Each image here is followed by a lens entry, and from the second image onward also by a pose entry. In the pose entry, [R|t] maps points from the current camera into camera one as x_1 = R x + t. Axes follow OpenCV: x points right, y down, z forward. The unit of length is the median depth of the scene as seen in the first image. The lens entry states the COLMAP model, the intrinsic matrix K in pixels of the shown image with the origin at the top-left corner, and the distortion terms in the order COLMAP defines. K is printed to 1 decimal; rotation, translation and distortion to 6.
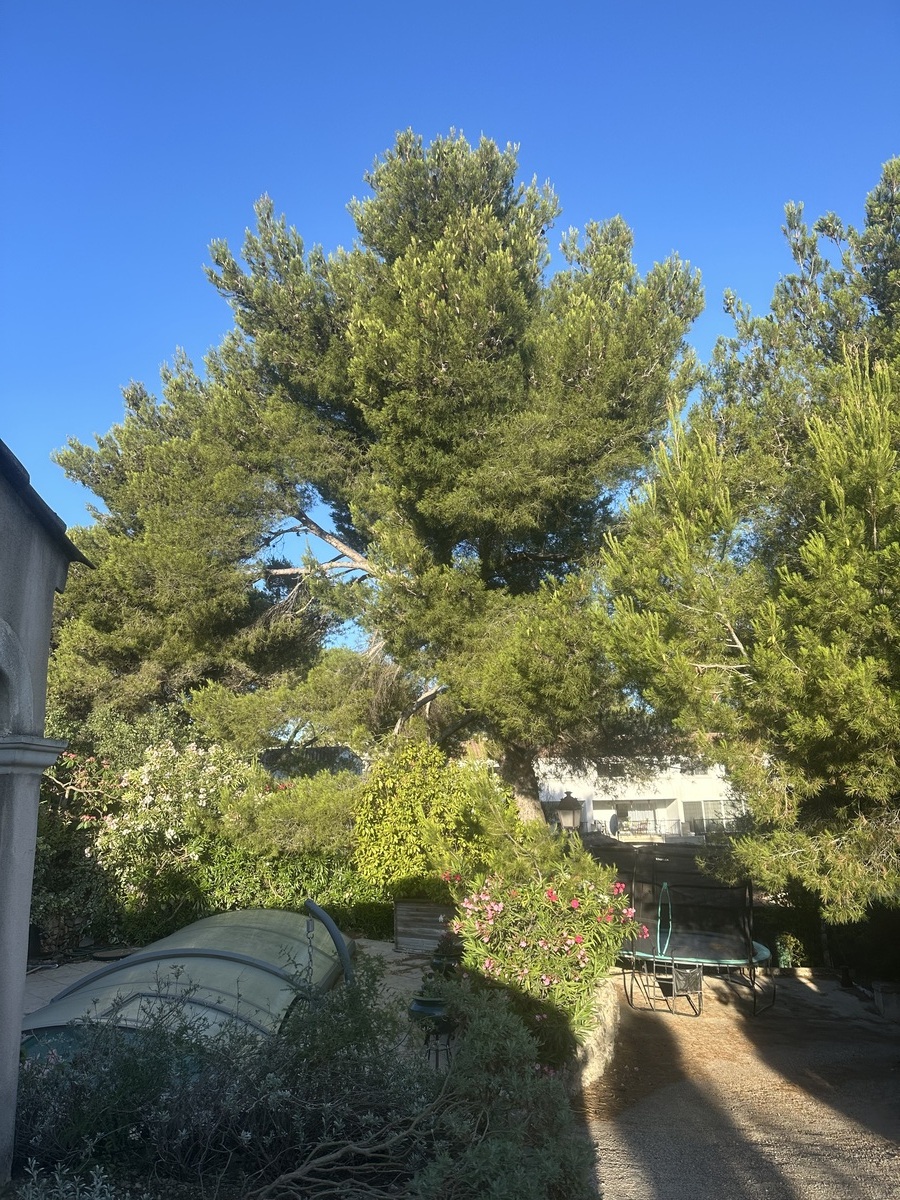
lens RADIAL K [[833.2, 0, 450.0], [0, 833.2, 600.0], [0, 0, 1]] dist [0.000798, -0.002949]
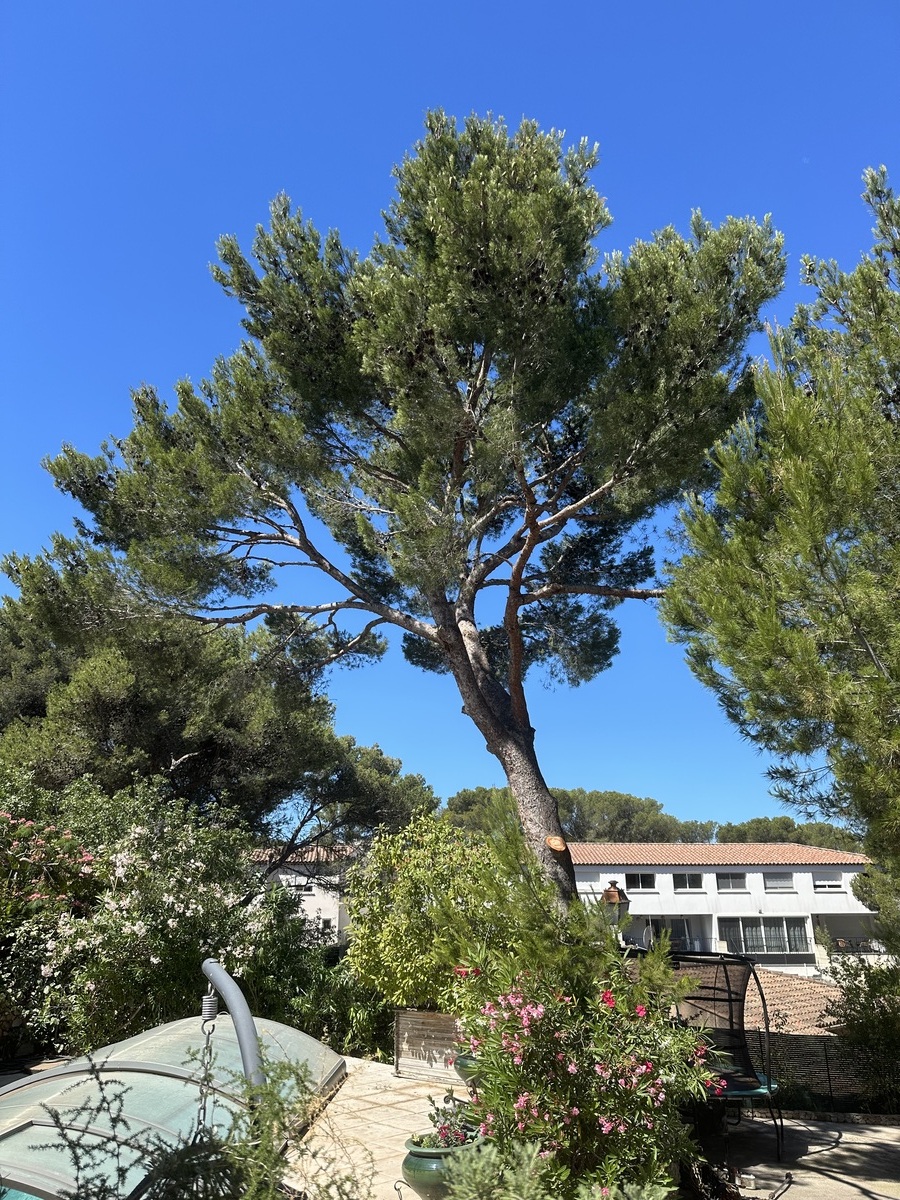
lens RADIAL K [[833.2, 0, 450.0], [0, 833.2, 600.0], [0, 0, 1]] dist [0.000798, -0.002949]
pose [[0.999319, 0.023448, -0.028498, -0.001079], [-0.026792, 0.992008, -0.123298, 0.066499], [0.025380, 0.123978, 0.991960, 0.153922]]
